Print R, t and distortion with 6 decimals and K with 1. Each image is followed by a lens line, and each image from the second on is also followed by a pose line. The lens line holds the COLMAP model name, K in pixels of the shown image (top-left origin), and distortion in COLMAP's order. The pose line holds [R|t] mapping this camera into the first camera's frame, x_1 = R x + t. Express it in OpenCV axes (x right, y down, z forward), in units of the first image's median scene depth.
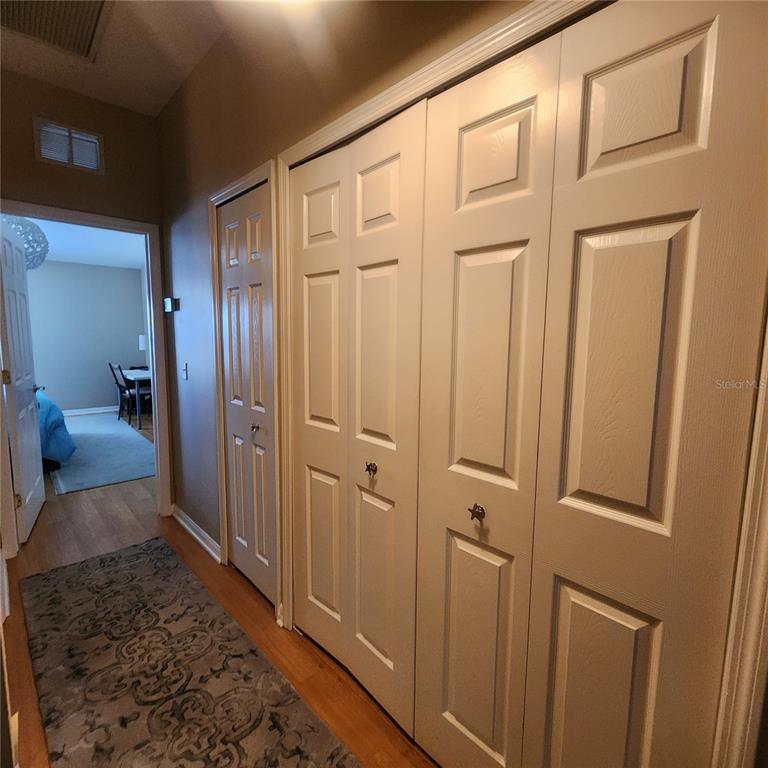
lens RADIAL K [[413.9, 0, 383.2], [0, 413.9, 380.0], [0, 0, 1]] dist [0.001999, -0.000196]
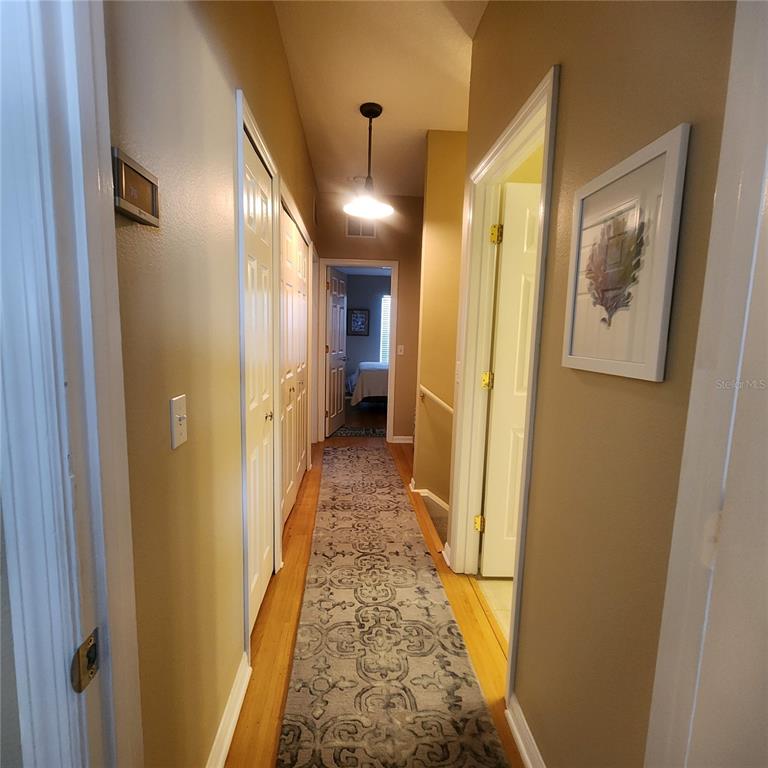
lens RADIAL K [[413.9, 0, 383.3], [0, 413.9, 382.1], [0, 0, 1]] dist [0.001999, -0.000196]
pose [[-0.775413, -0.107658, 0.622210, -1.167226], [0.039244, 0.975238, 0.217649, -0.165695], [-0.630234, 0.193186, -0.751987, 1.627257]]
